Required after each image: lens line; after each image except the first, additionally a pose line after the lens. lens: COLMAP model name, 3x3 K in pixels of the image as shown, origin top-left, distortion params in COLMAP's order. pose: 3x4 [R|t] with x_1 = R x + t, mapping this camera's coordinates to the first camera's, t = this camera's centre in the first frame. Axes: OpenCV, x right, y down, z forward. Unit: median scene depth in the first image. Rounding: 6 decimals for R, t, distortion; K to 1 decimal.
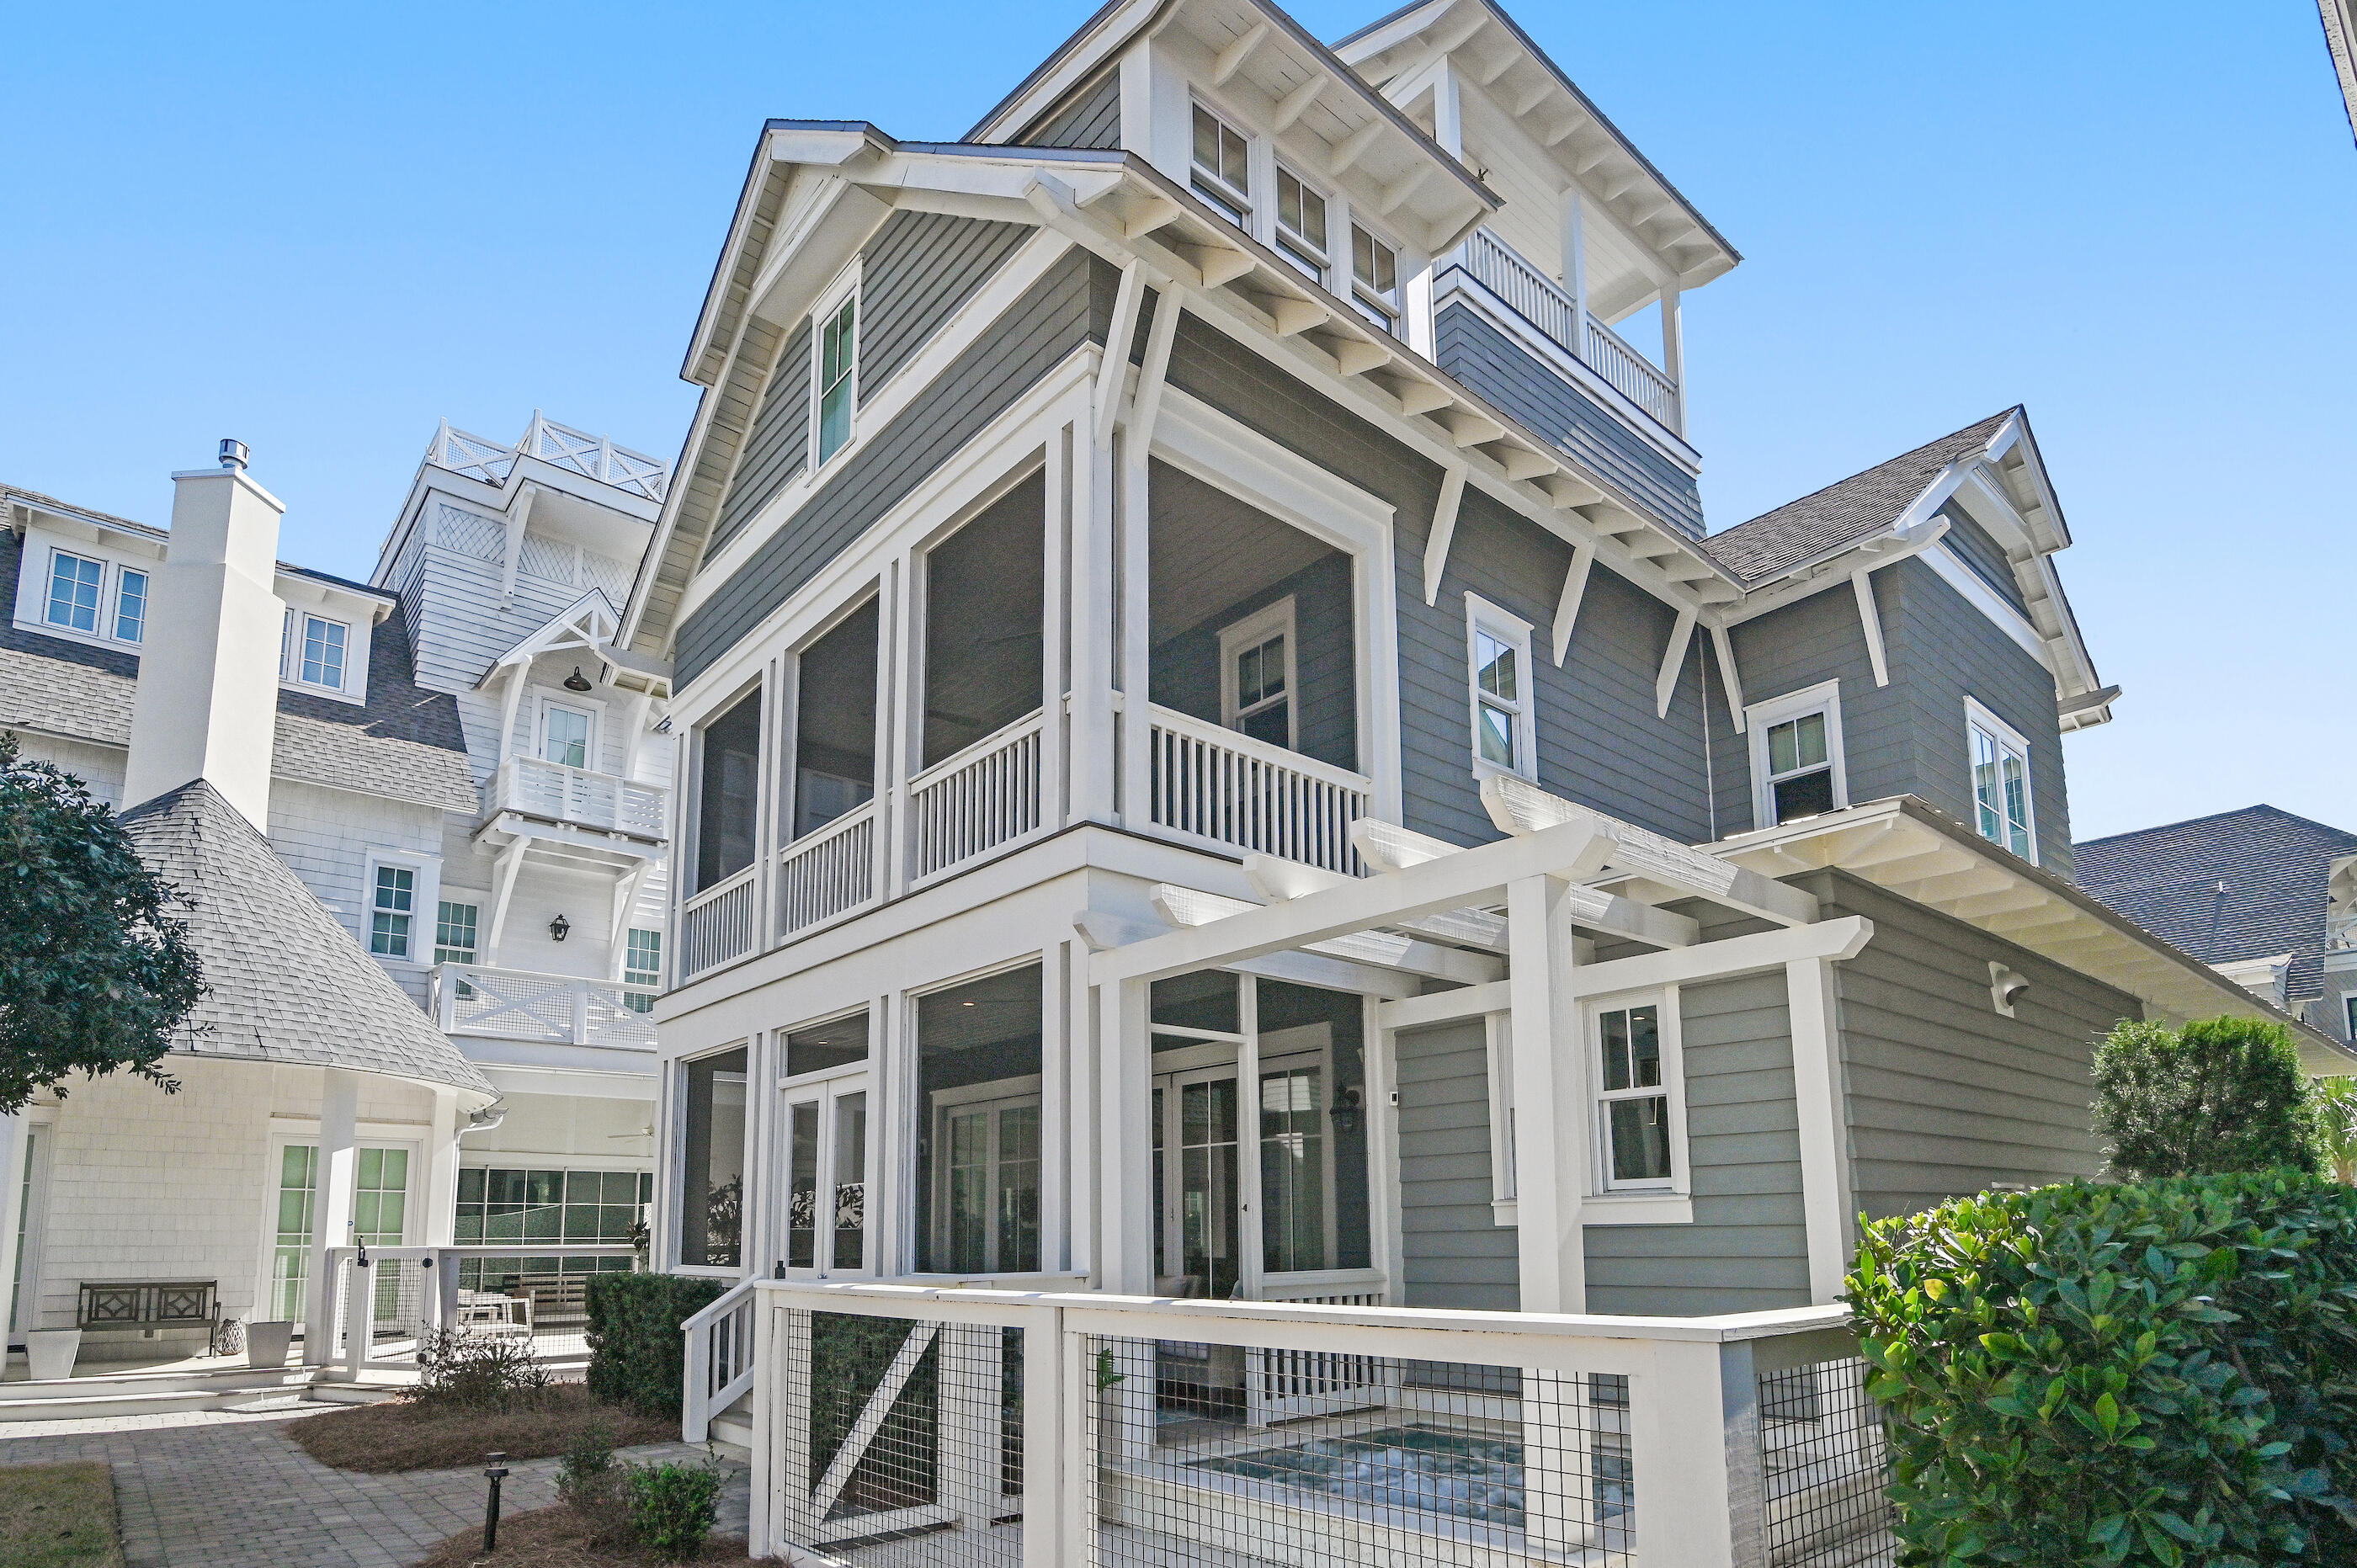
lens RADIAL K [[1214.2, 0, 1176.3], [0, 1214.2, 1082.5], [0, 0, 1]] dist [-0.029444, -0.002972]
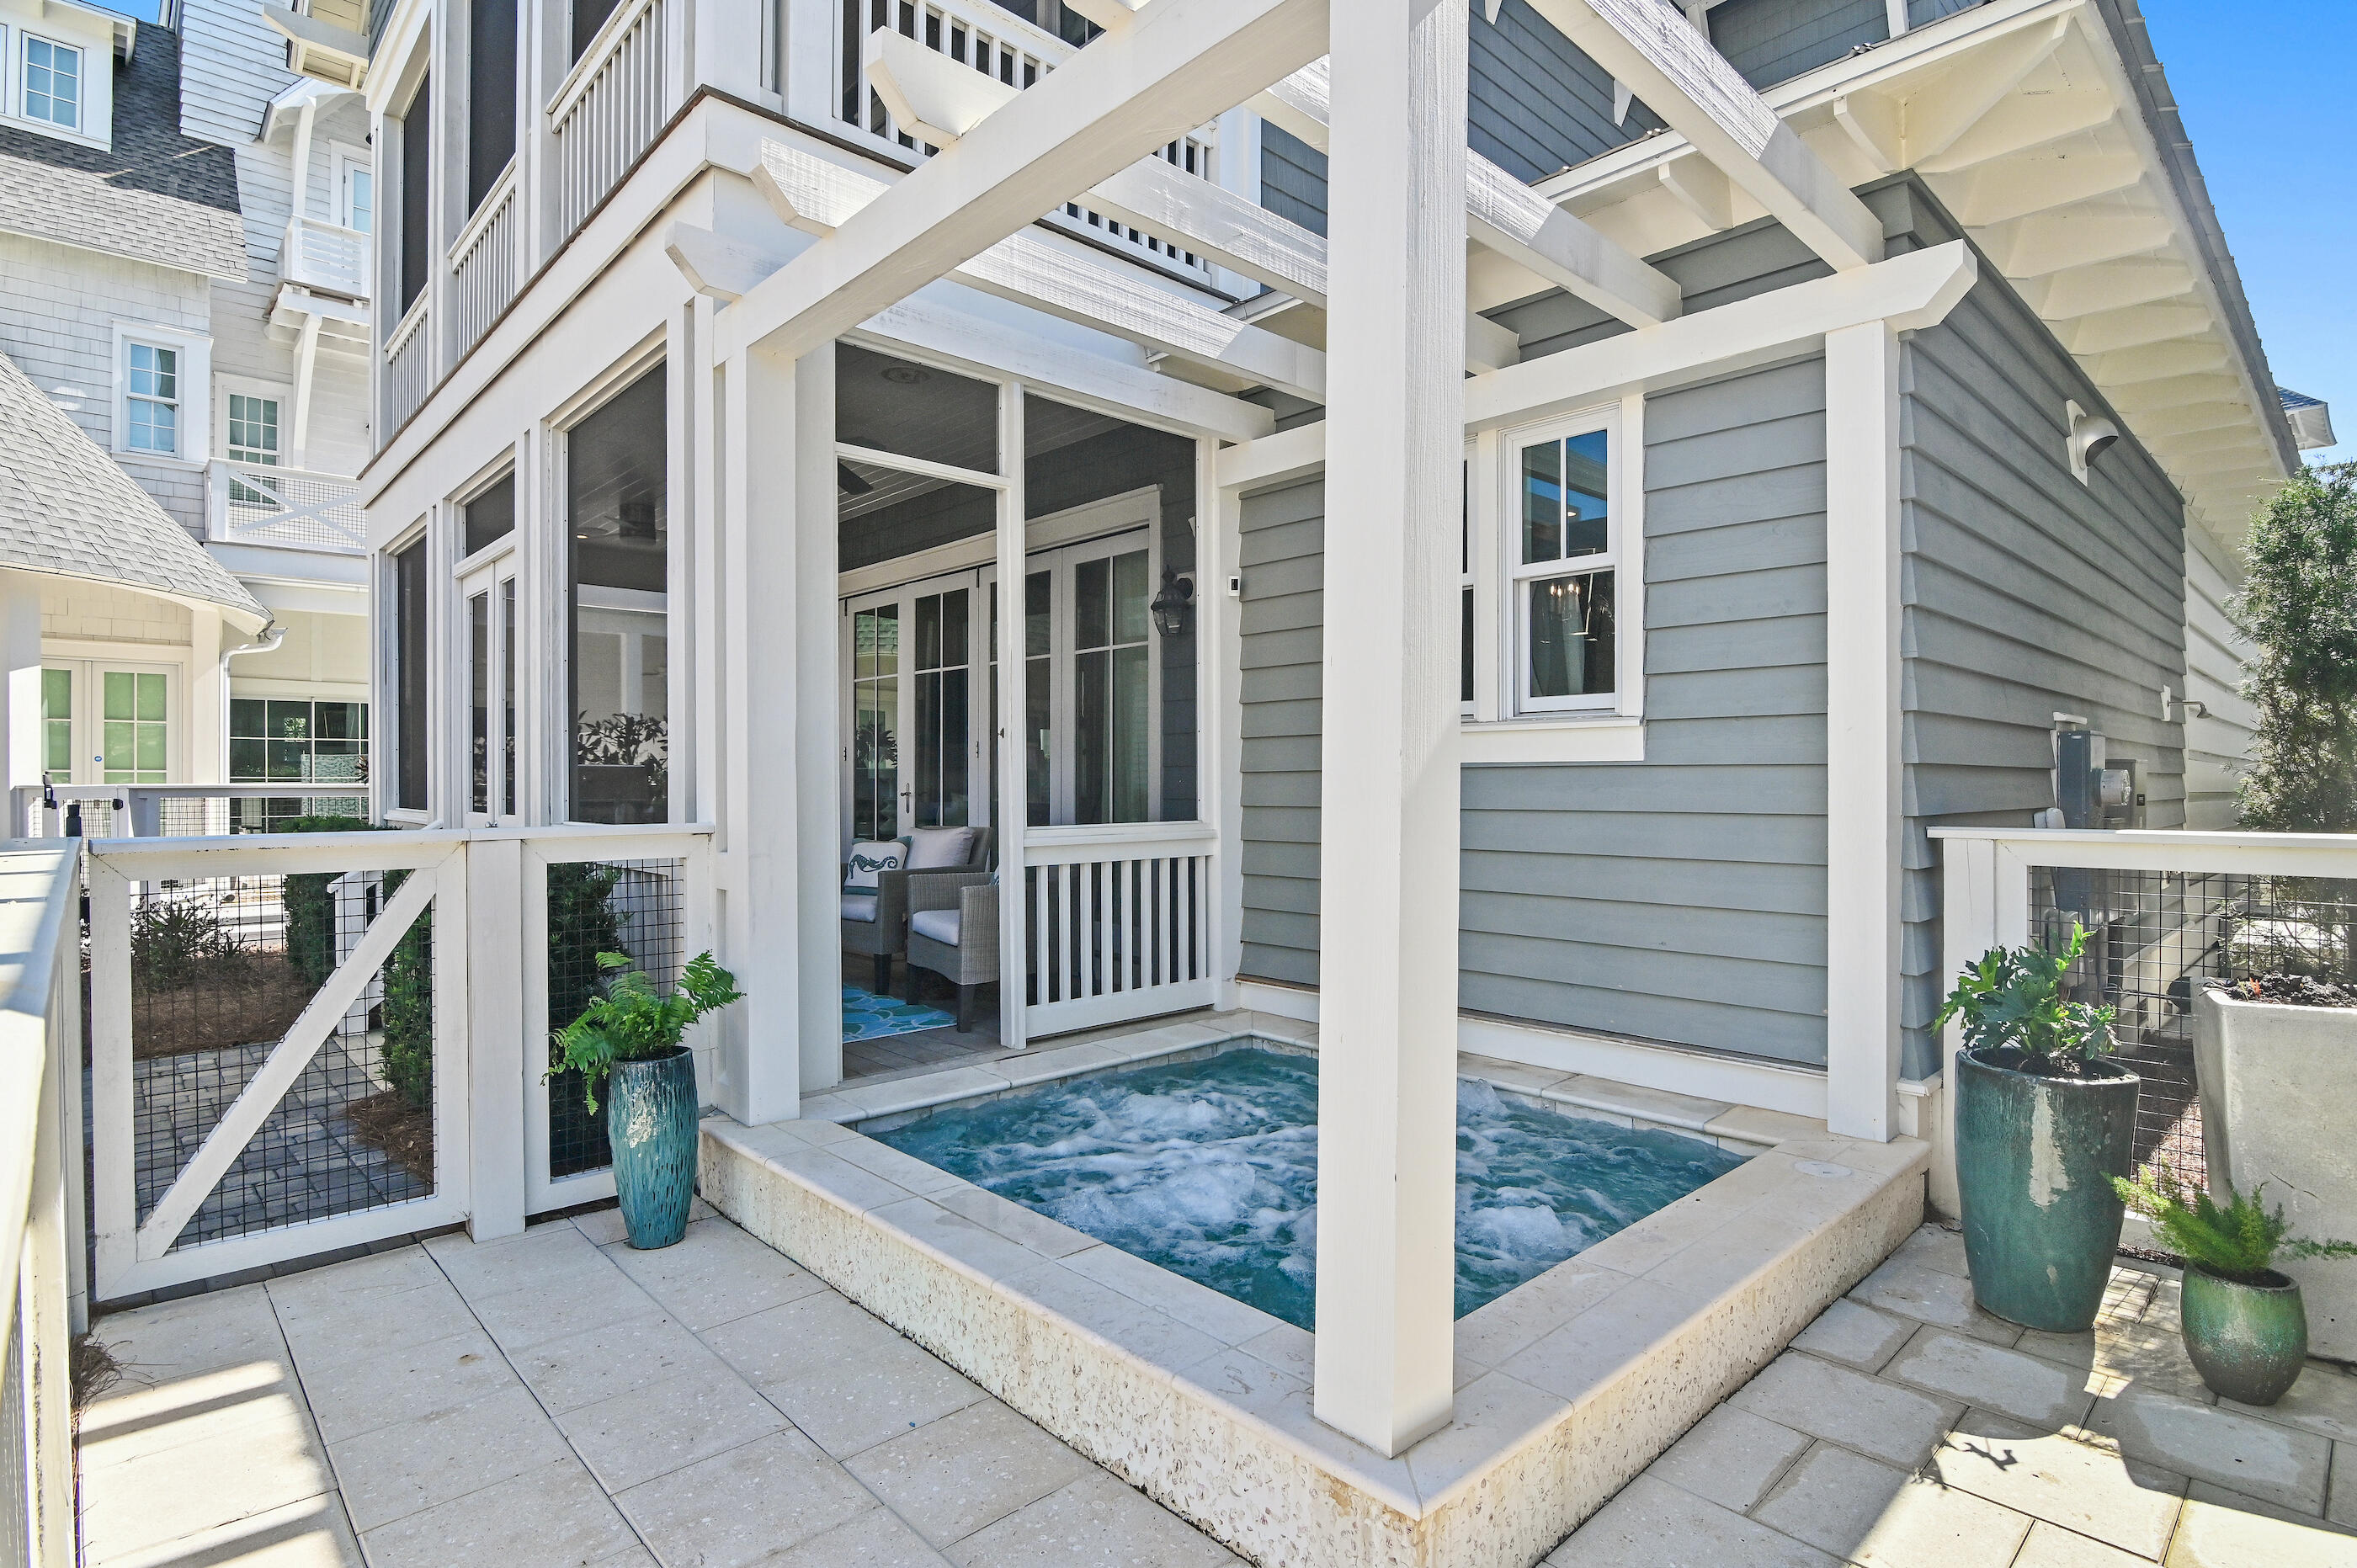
lens RADIAL K [[1169.0, 0, 1190.8], [0, 1169.0, 777.1], [0, 0, 1]] dist [-0.019060, -0.000470]
pose [[0.997893, 0.008770, 0.064291, 0.057172], [-0.016548, 0.992458, 0.121463, 0.021496], [-0.062741, -0.122271, 0.990512, 0.157203]]
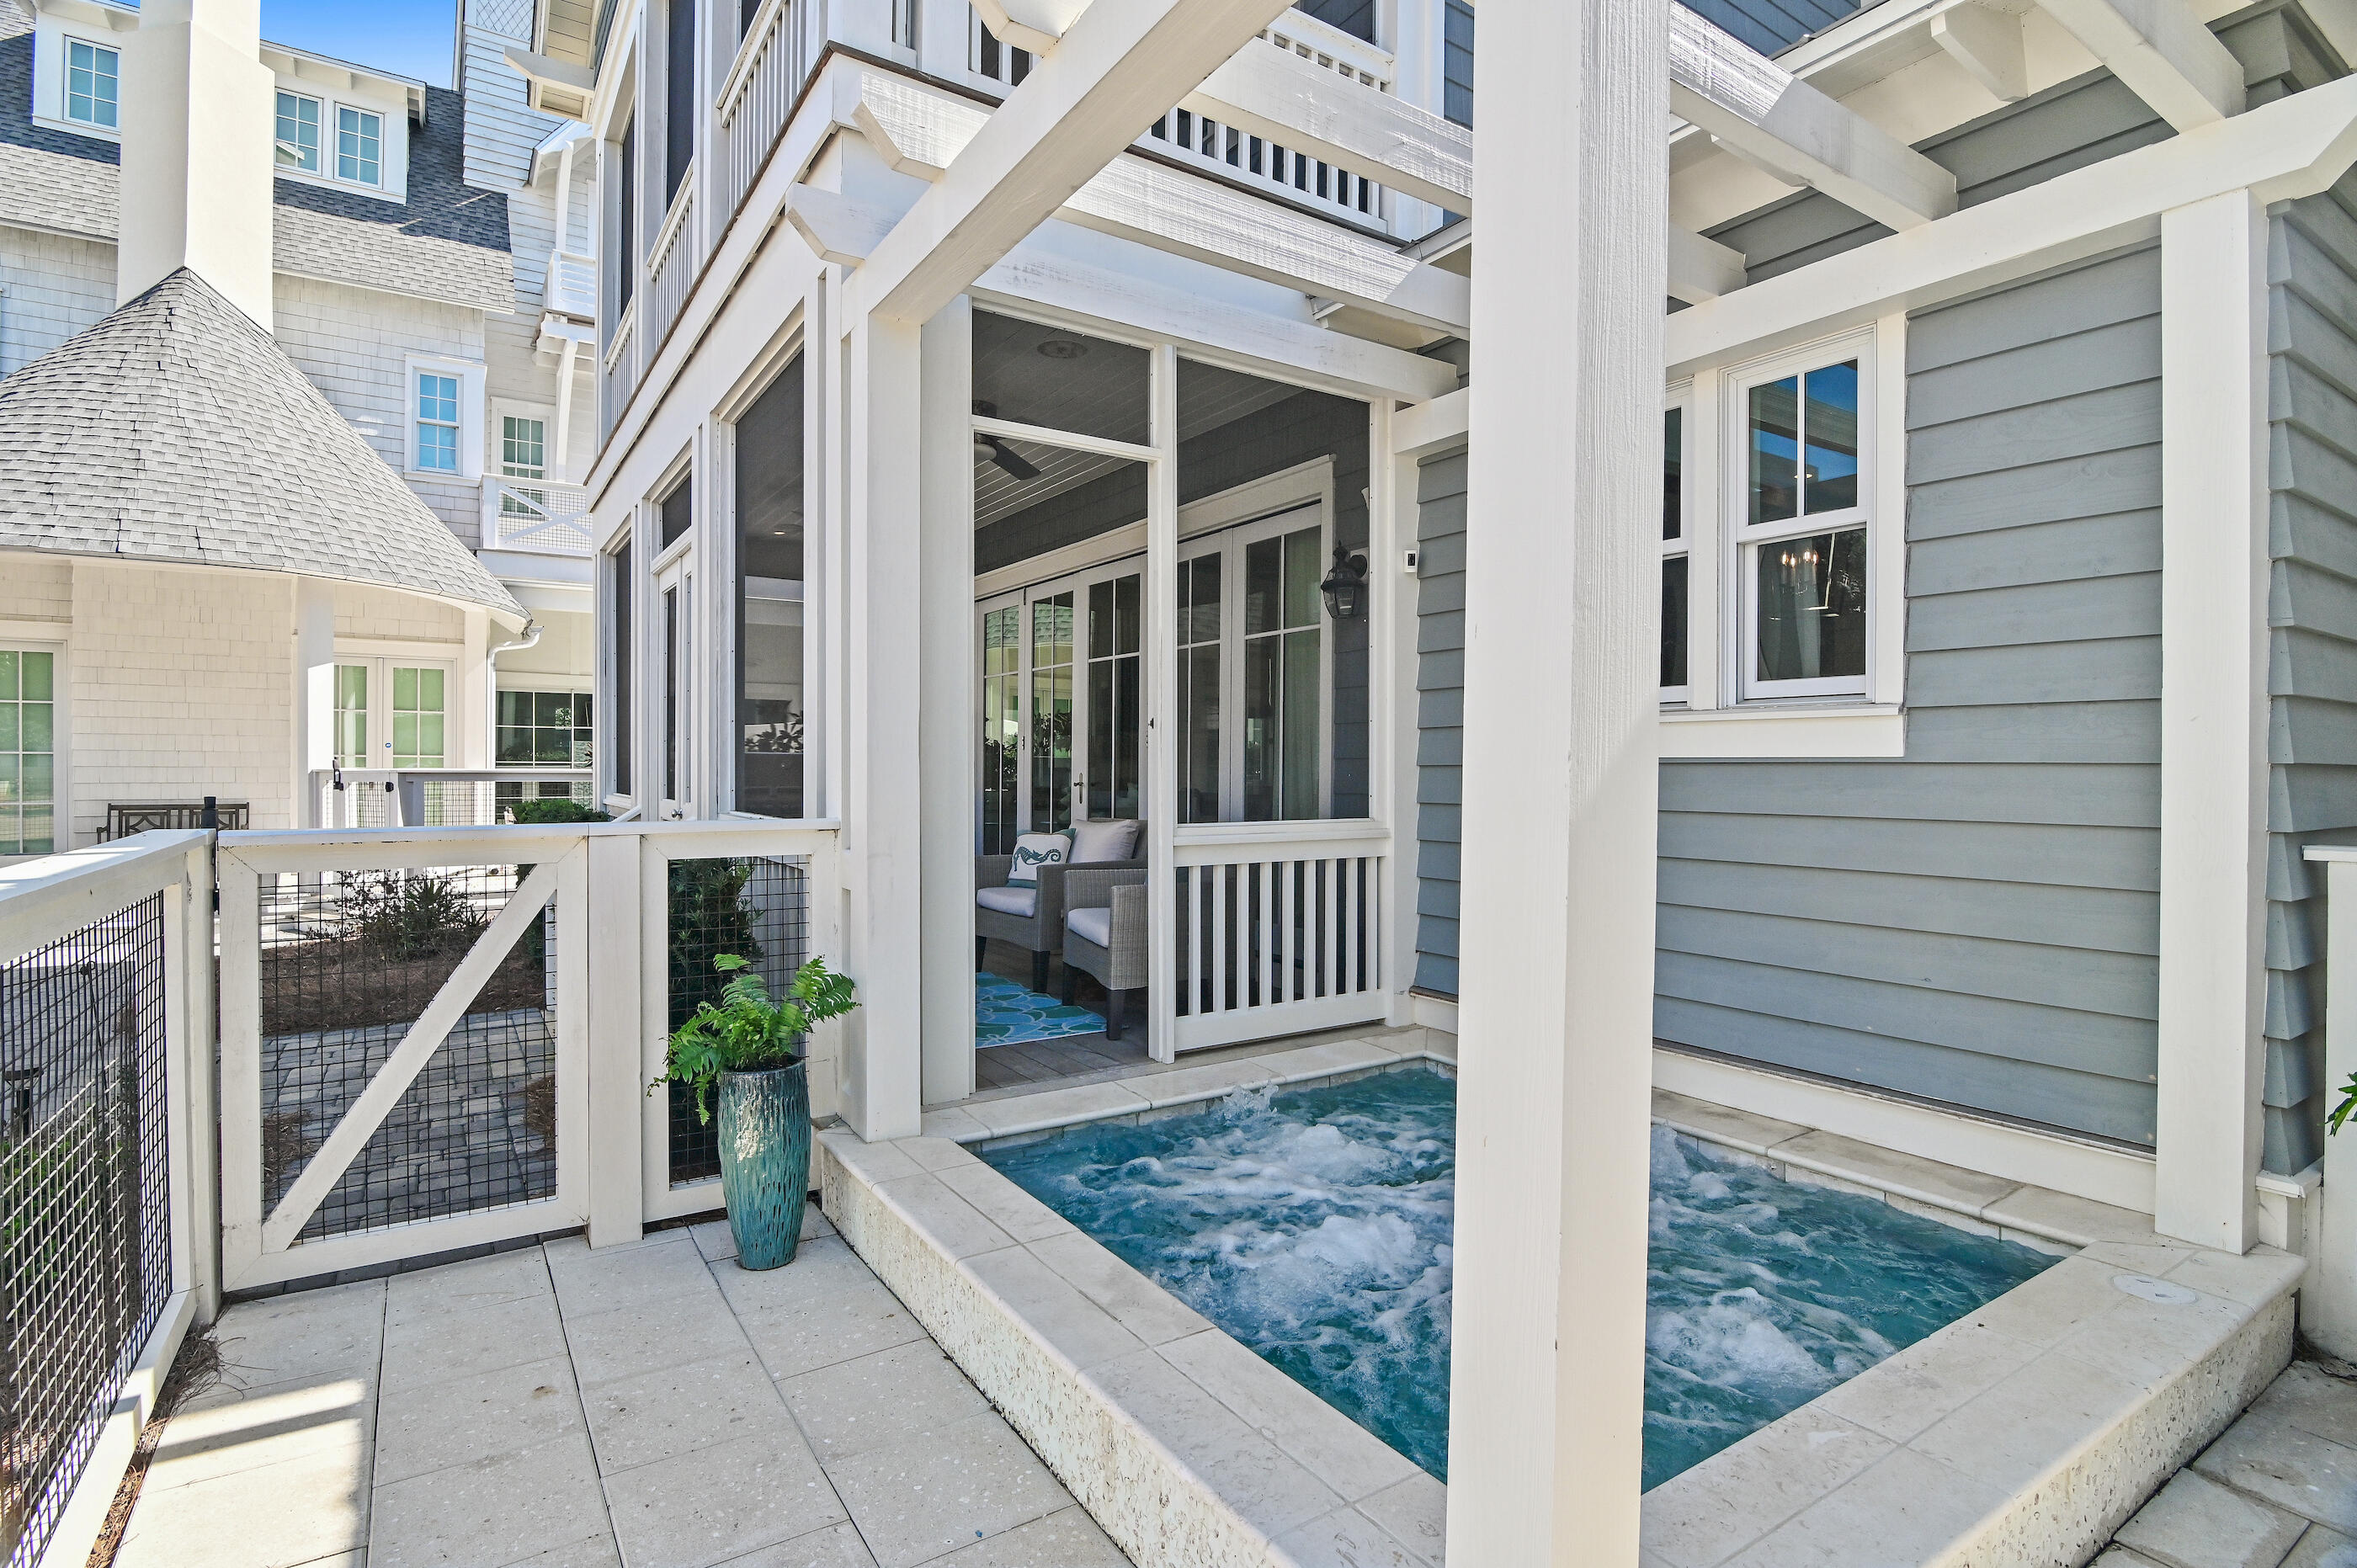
lens RADIAL K [[1169.0, 0, 1176.7], [0, 1169.0, 772.3], [0, 0, 1]] dist [-0.019060, -0.000470]
pose [[0.993485, 0.014957, -0.112977, 0.065875], [-0.000243, 0.991626, 0.129139, 0.023002], [0.113962, -0.128270, 0.985170, 0.182532]]
